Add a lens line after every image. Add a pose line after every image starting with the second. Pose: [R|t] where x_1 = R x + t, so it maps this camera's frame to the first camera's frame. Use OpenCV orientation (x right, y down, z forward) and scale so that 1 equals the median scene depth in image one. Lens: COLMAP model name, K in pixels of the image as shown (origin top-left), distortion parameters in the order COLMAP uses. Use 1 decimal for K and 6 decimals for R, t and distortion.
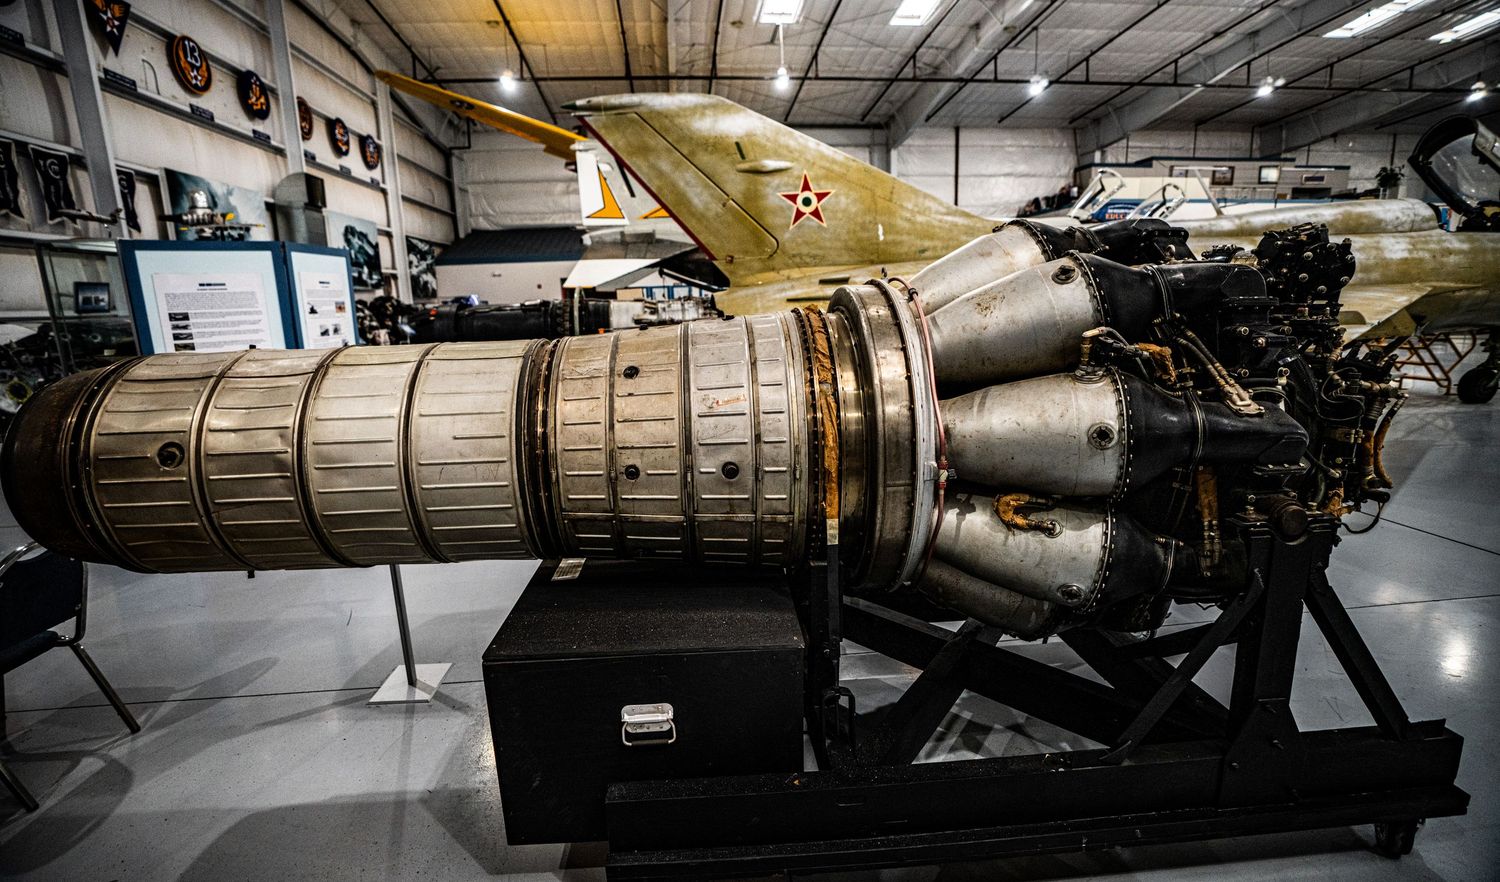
lens RADIAL K [[697.3, 0, 730.7], [0, 697.3, 442.0], [0, 0, 1]] dist [-0.065385, 0.022345]
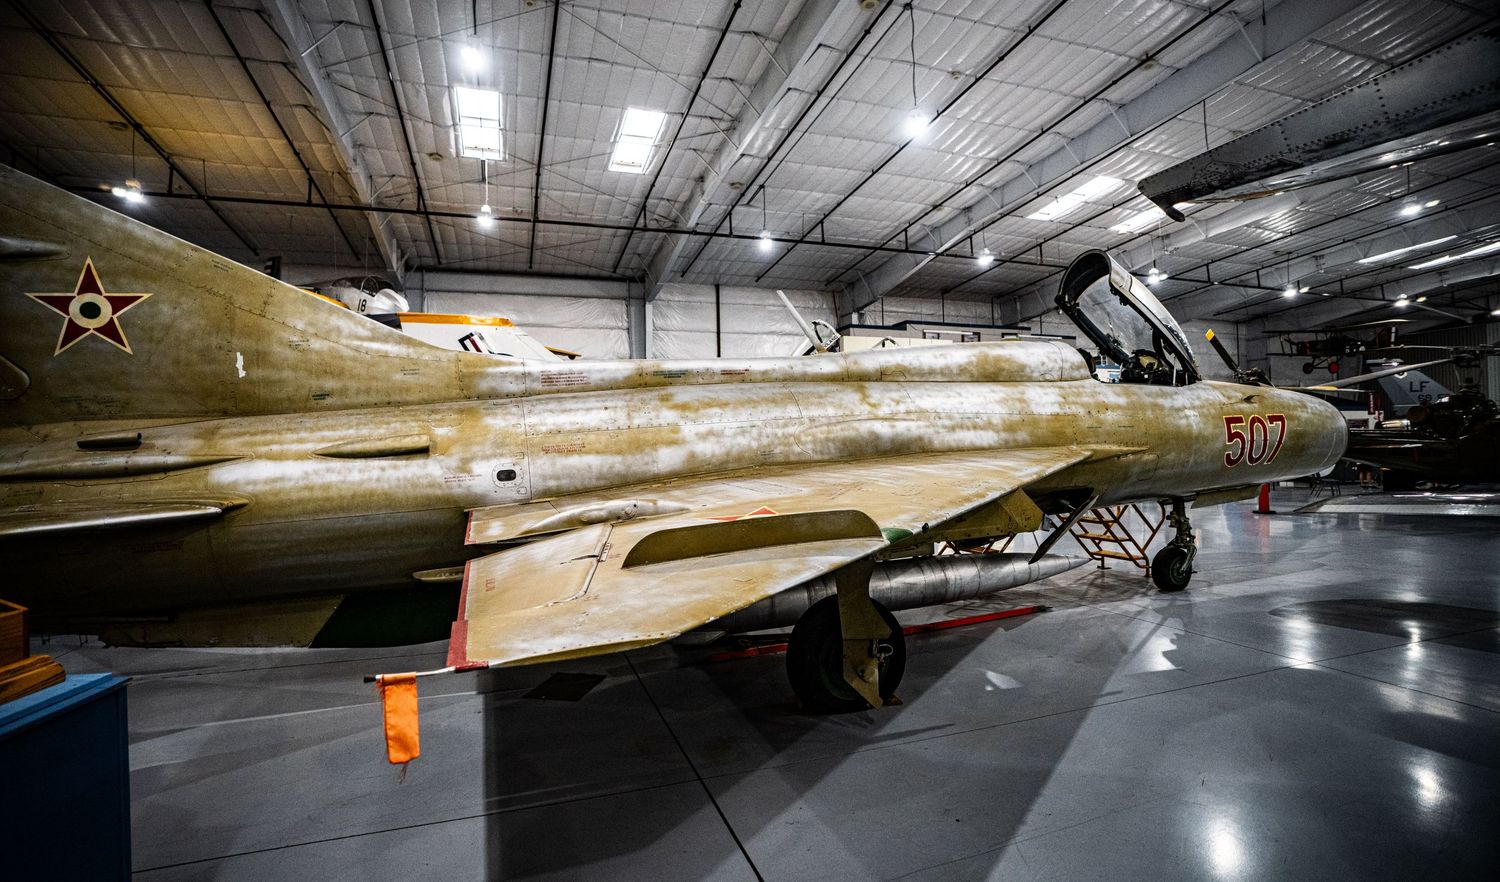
lens RADIAL K [[697.3, 0, 730.7], [0, 697.3, 442.0], [0, 0, 1]] dist [-0.065385, 0.022345]
pose [[0.974196, 0.010746, 0.225448, 0.388236], [0.038557, 0.976259, -0.213146, -0.074786], [-0.222387, 0.216339, 0.950653, 0.280916]]
